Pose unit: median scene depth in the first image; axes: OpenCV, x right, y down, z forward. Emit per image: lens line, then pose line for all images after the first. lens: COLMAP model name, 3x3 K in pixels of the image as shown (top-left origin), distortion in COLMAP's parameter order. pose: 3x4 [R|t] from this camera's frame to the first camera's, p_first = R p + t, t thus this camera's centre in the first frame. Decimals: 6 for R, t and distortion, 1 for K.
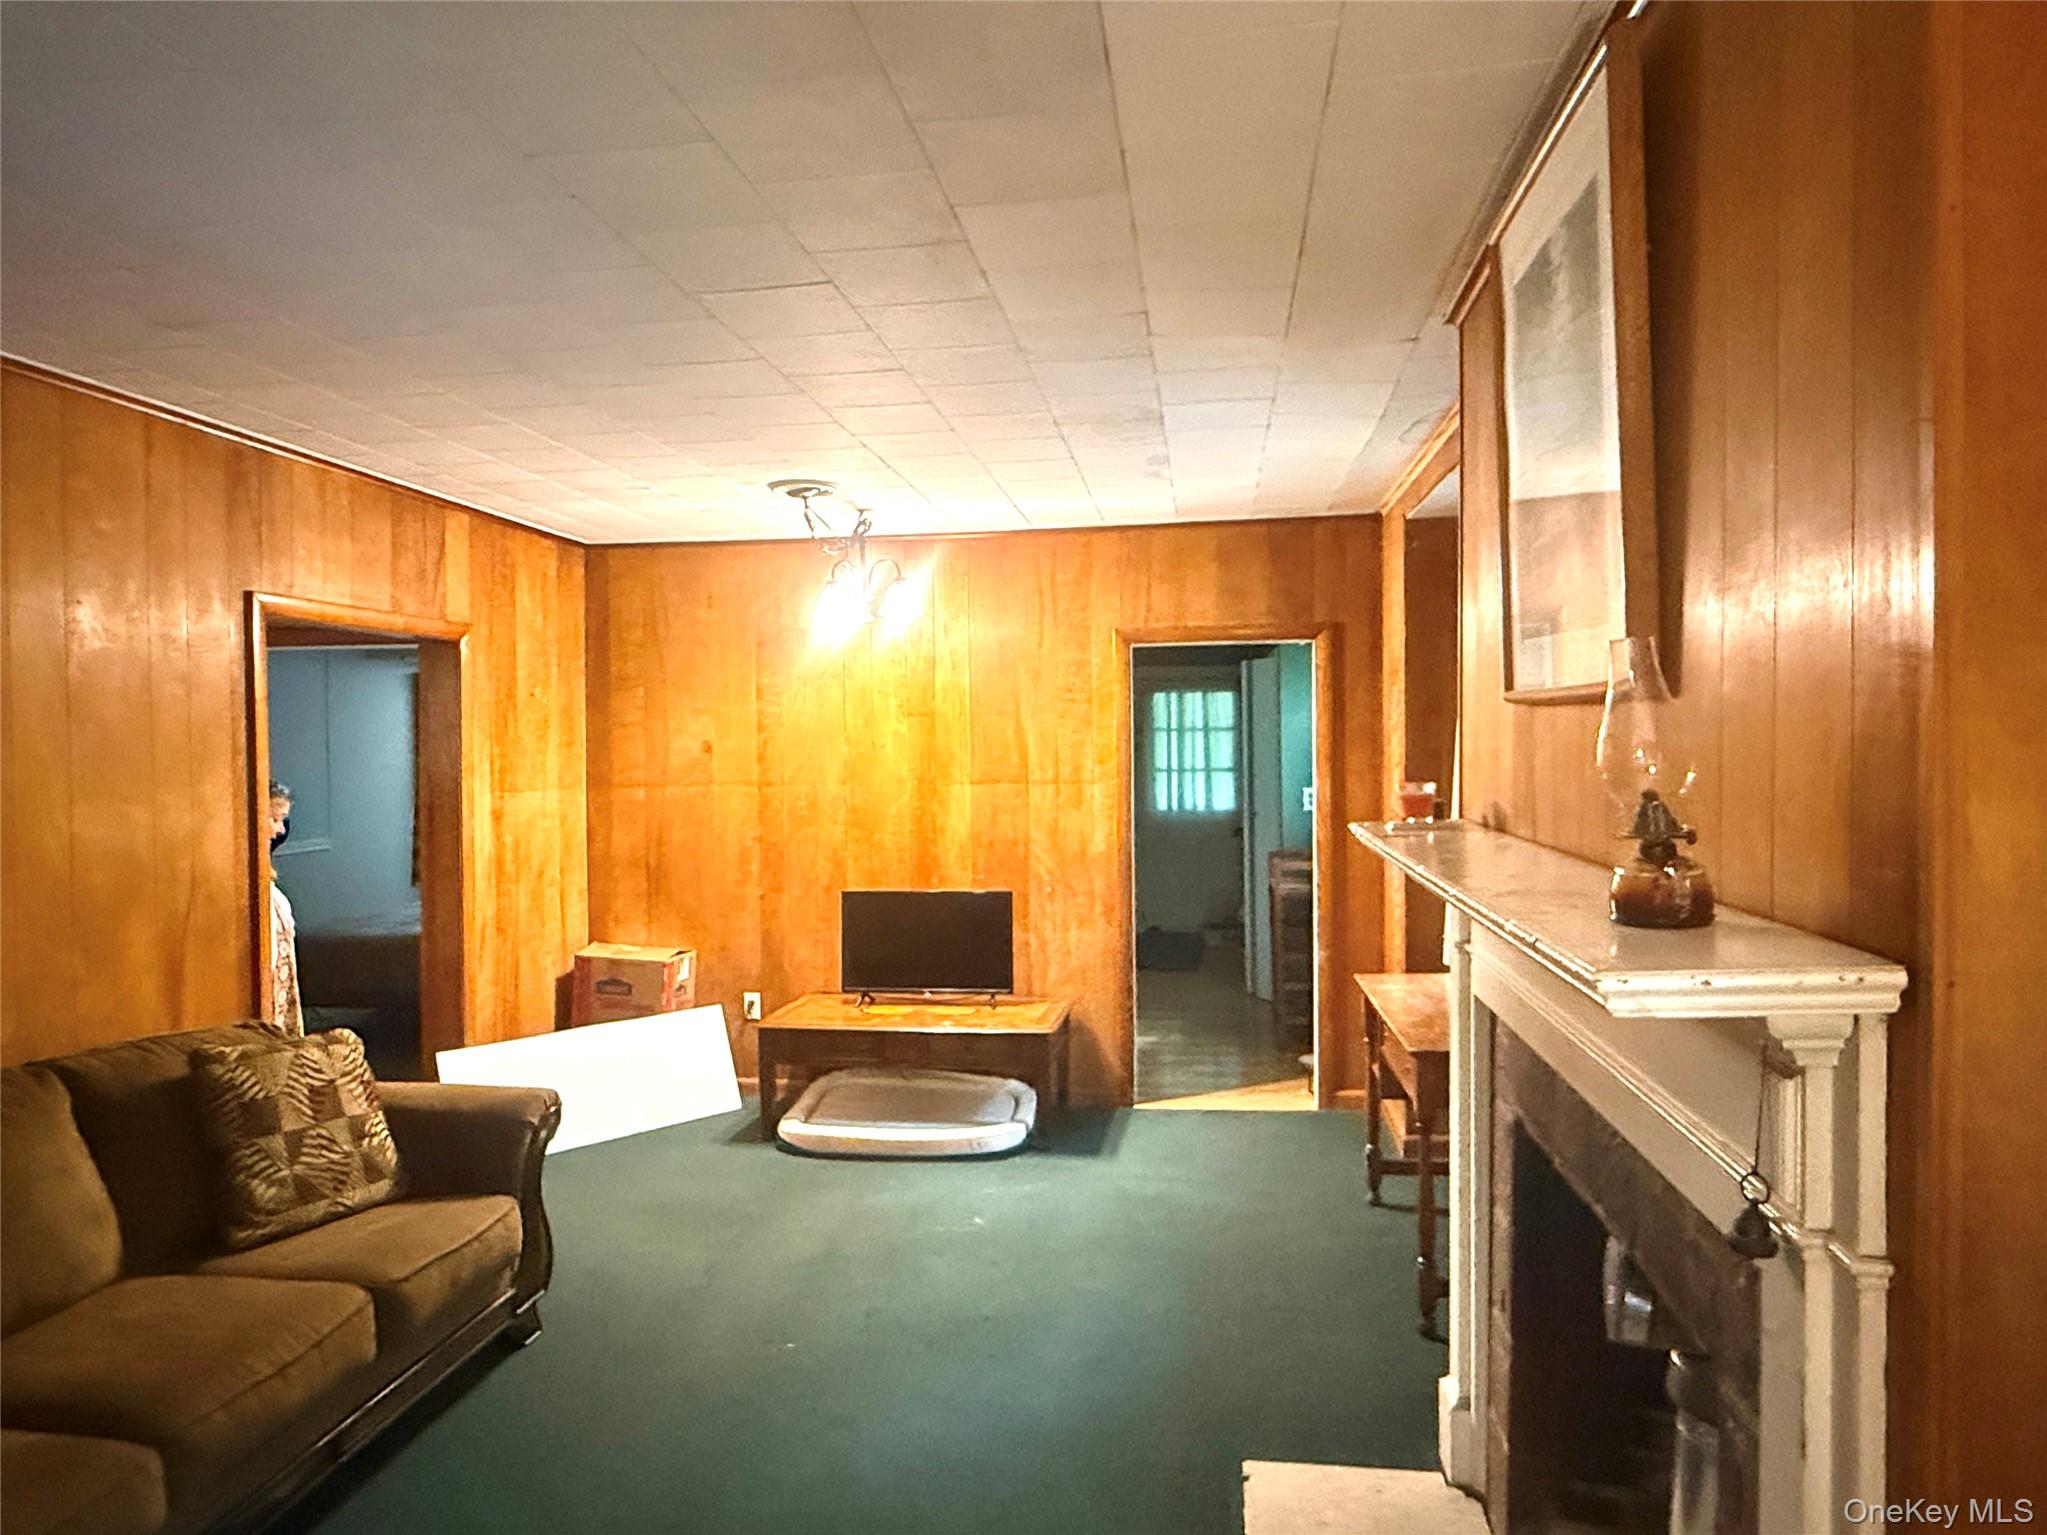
lens RADIAL K [[1279.4, 0, 1025.1], [0, 1279.4, 764.4], [0, 0, 1]] dist [0.004450, 0.000279]
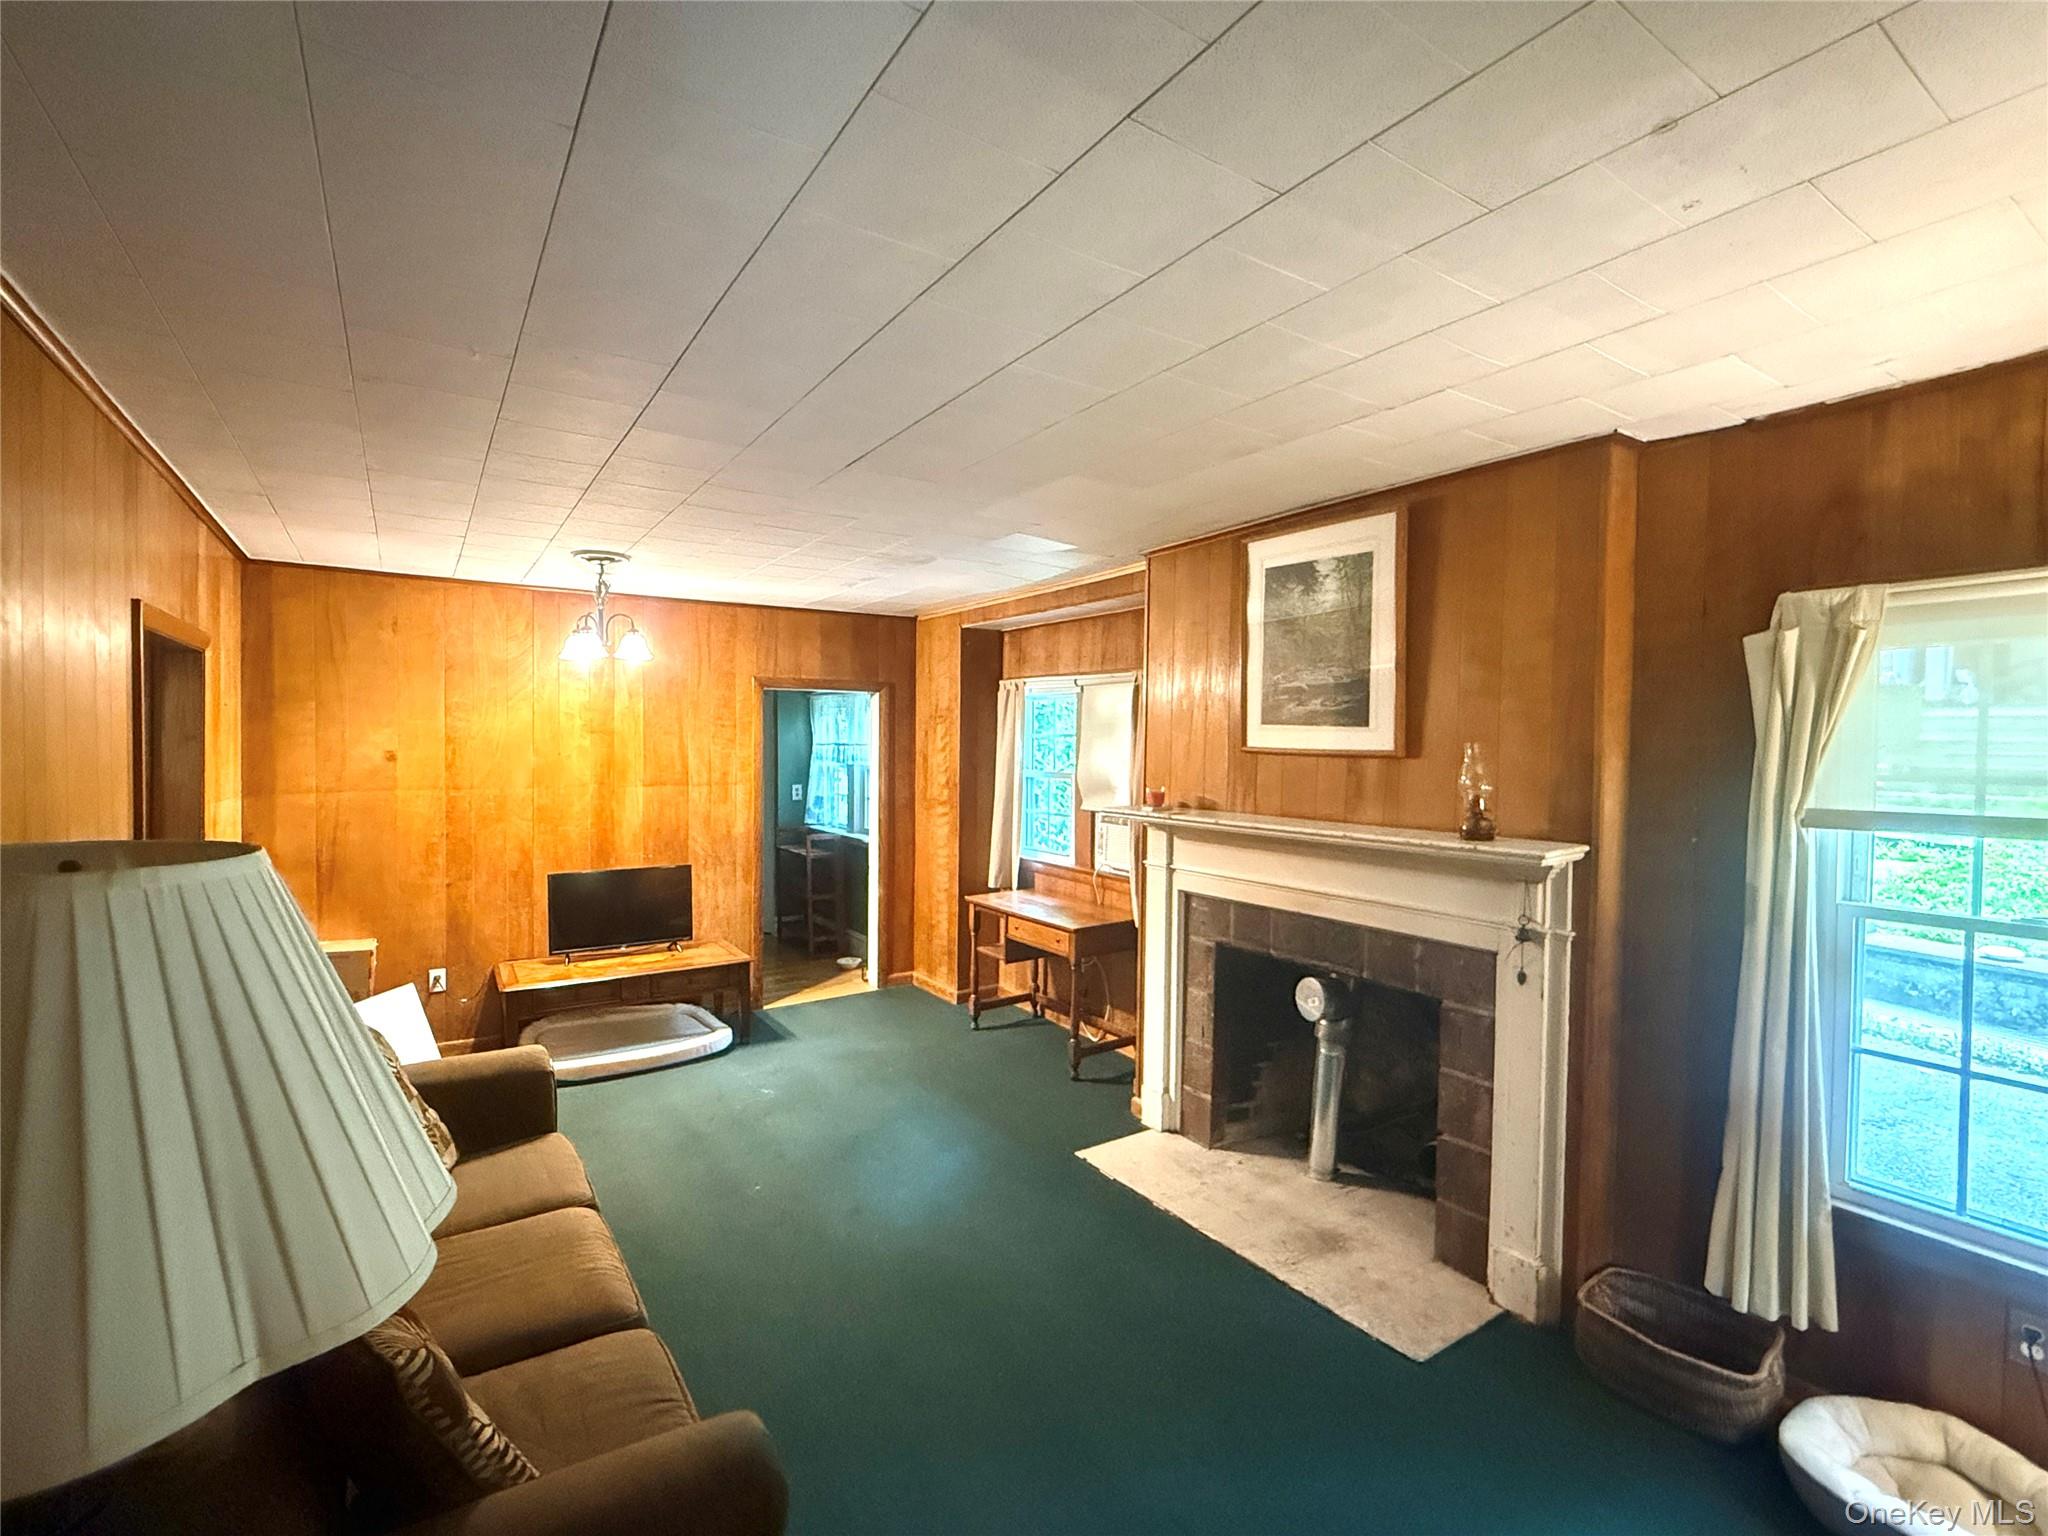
lens RADIAL K [[925.1, 0, 1024.0], [0, 925.1, 768.0], [0, 0, 1]] dist [0.000237, -0.000178]
pose [[0.744594, 0.000311, 0.667518, -0.389744], [-0.005175, 0.999973, 0.005306, -0.010627], [-0.667498, -0.007405, 0.744575, 0.027282]]
